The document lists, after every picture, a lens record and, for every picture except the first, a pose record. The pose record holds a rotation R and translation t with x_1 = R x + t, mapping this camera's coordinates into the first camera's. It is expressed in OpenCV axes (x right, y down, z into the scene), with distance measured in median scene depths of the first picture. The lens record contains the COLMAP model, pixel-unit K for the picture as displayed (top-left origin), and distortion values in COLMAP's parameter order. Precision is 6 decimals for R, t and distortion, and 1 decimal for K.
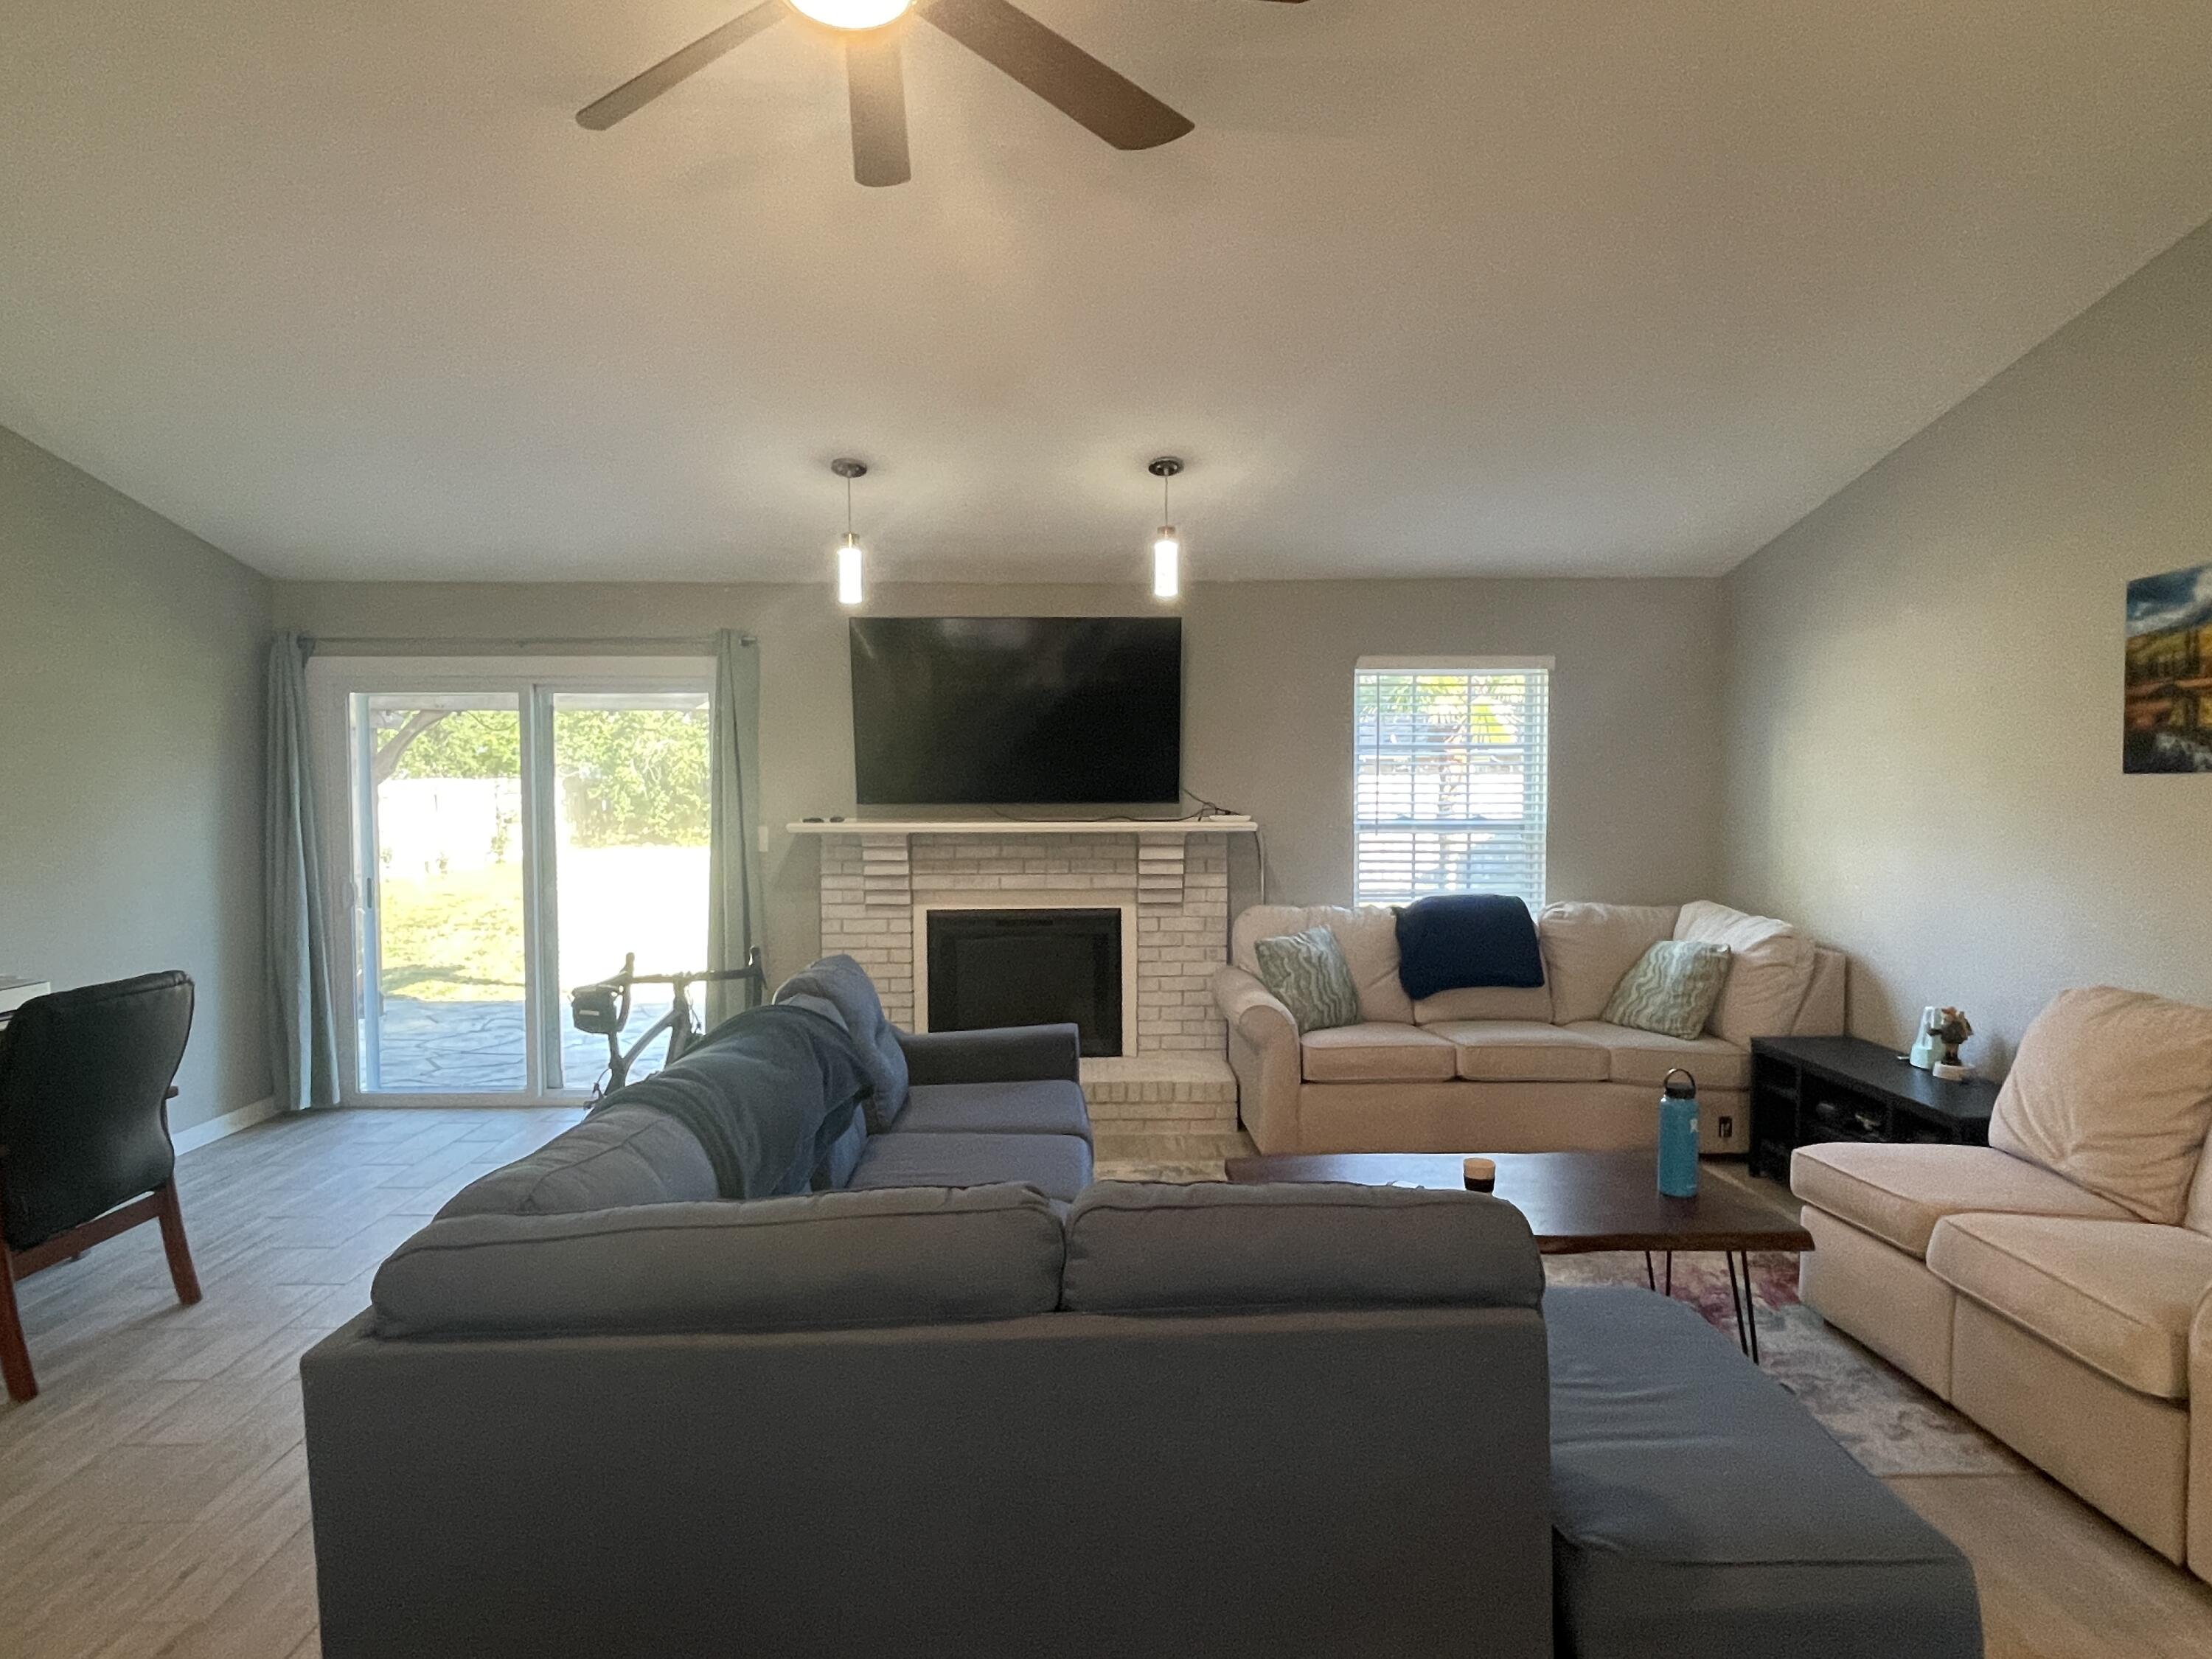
lens RADIAL K [[1269.7, 0, 1098.5], [0, 1269.7, 831.3], [0, 0, 1]] dist [-0.002033, 0.000270]
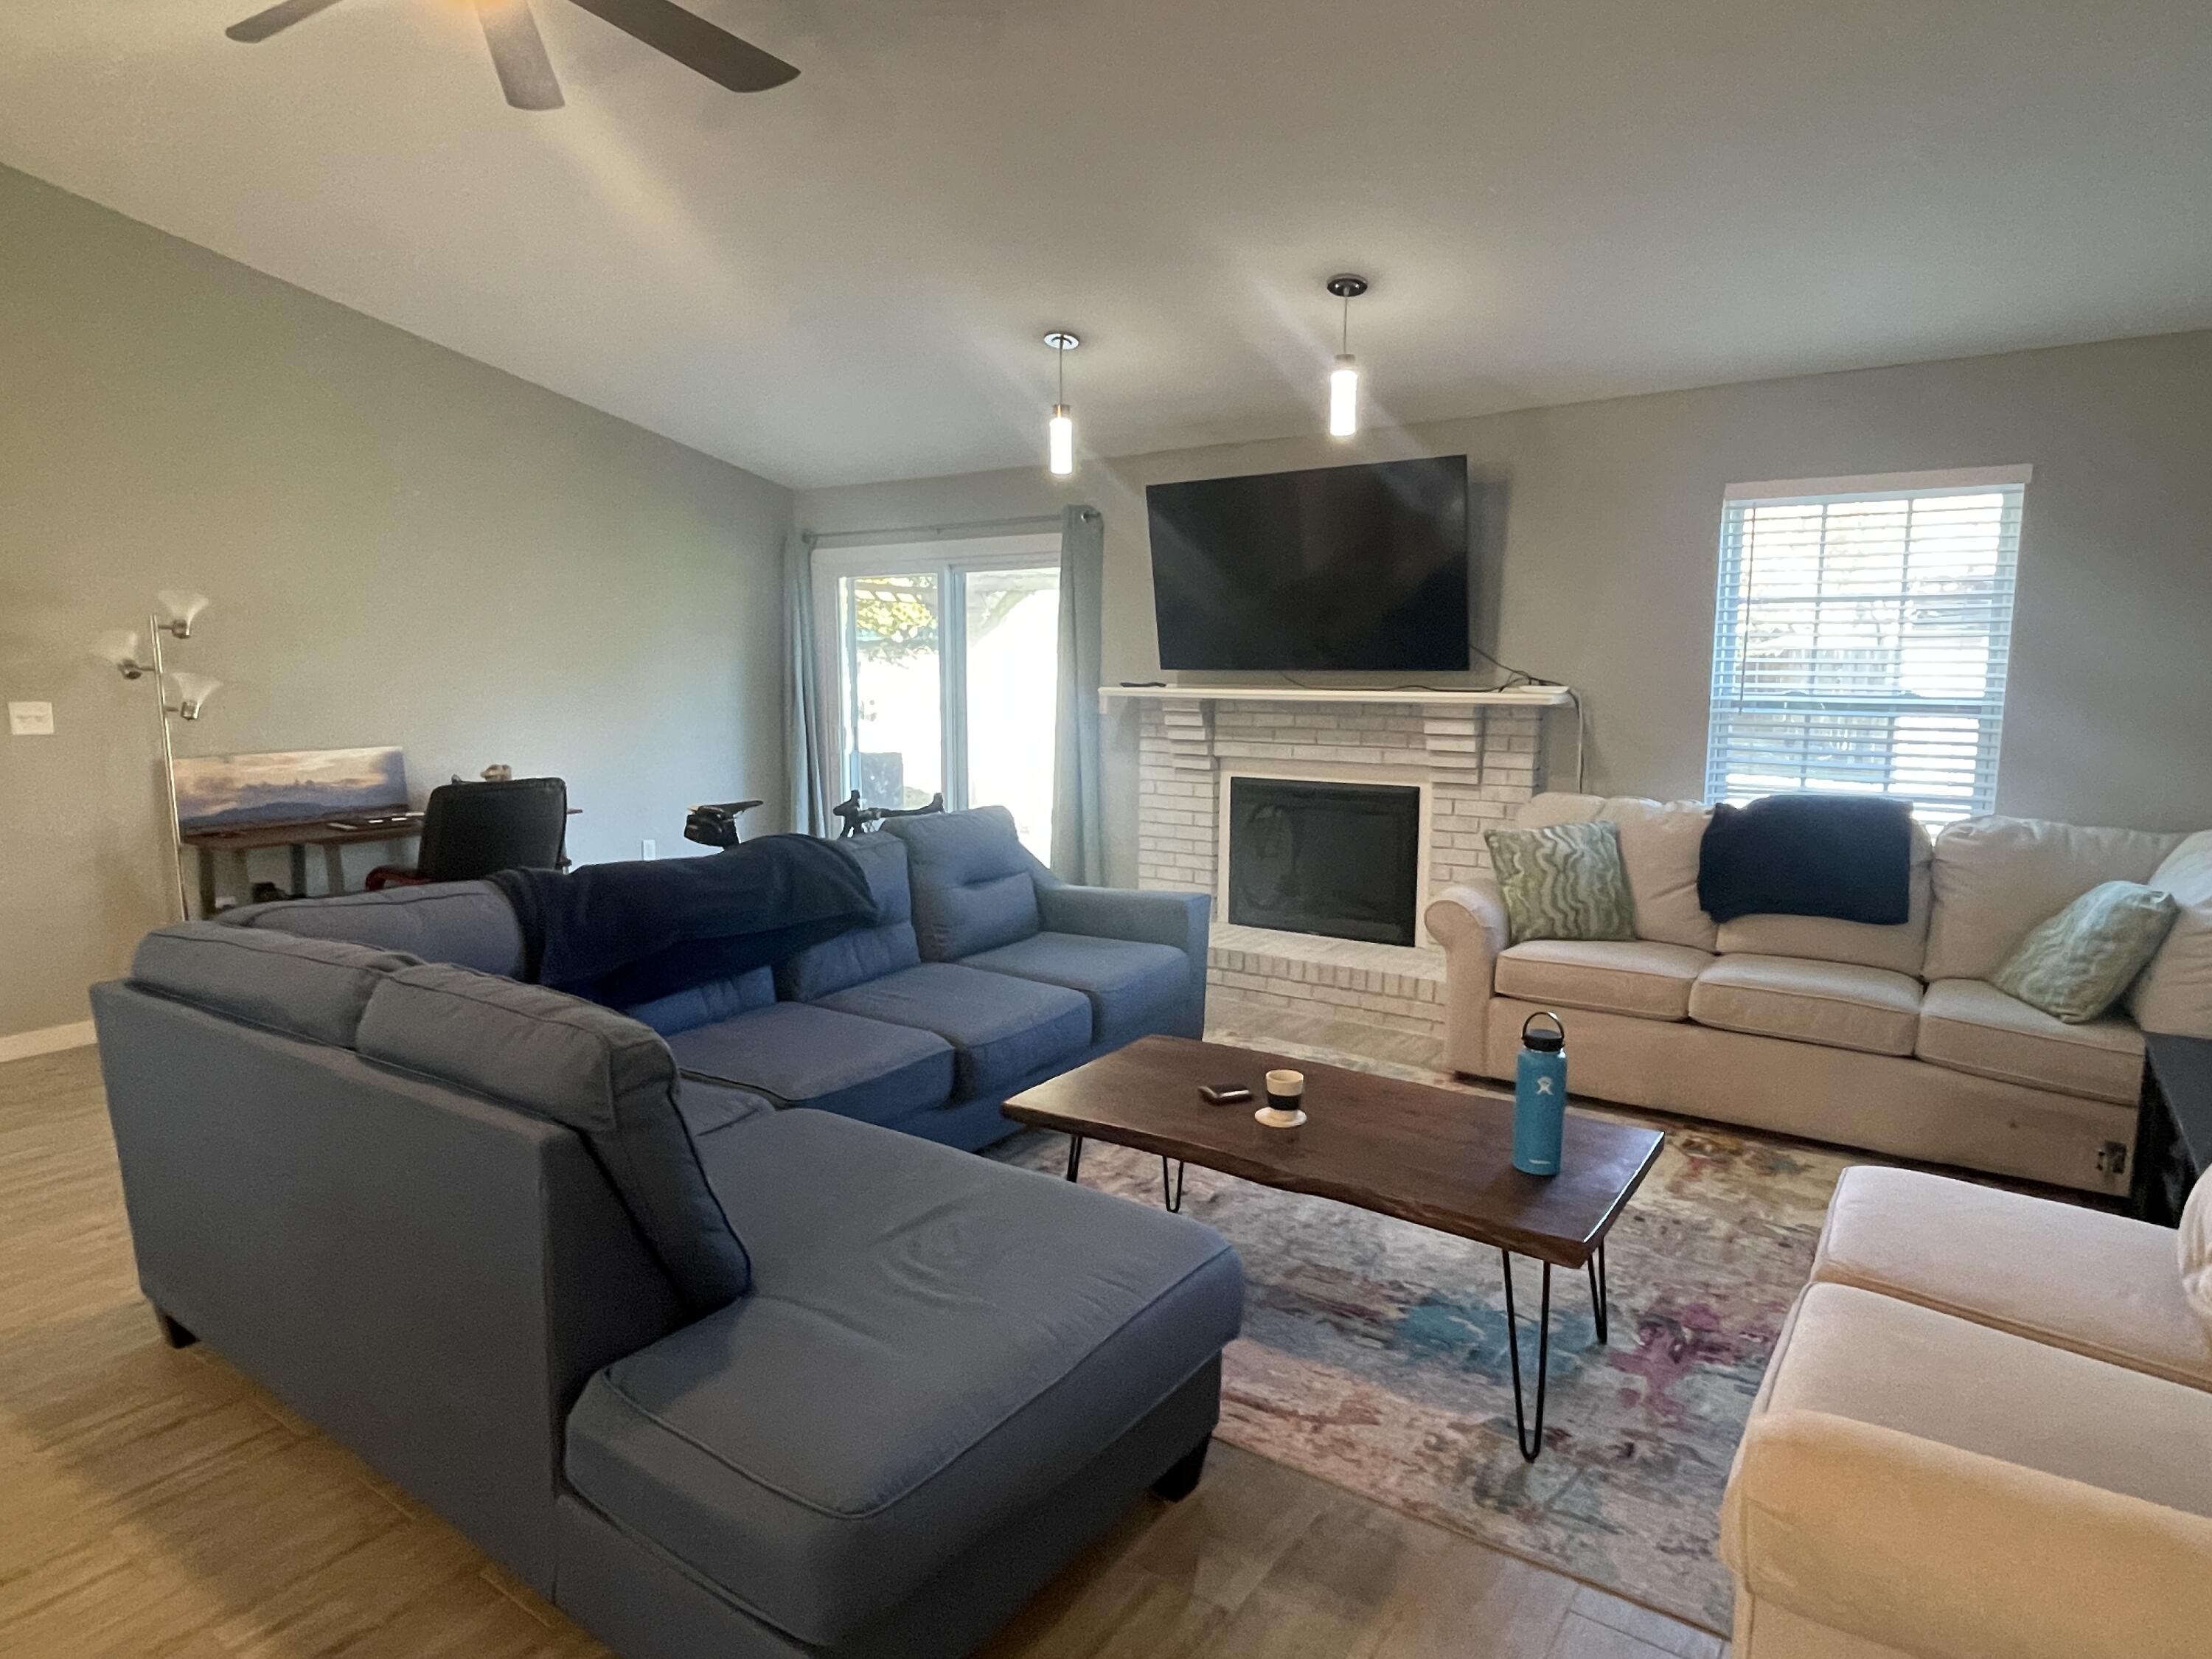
lens RADIAL K [[1269.7, 0, 1099.8], [0, 1269.7, 834.7], [0, 0, 1]] dist [-0.002033, 0.000270]
pose [[0.807127, 0.083418, -0.584455, 0.377570], [-0.026088, 0.994040, 0.105849, 0.003945], [0.589802, -0.070186, 0.804492, 0.129801]]
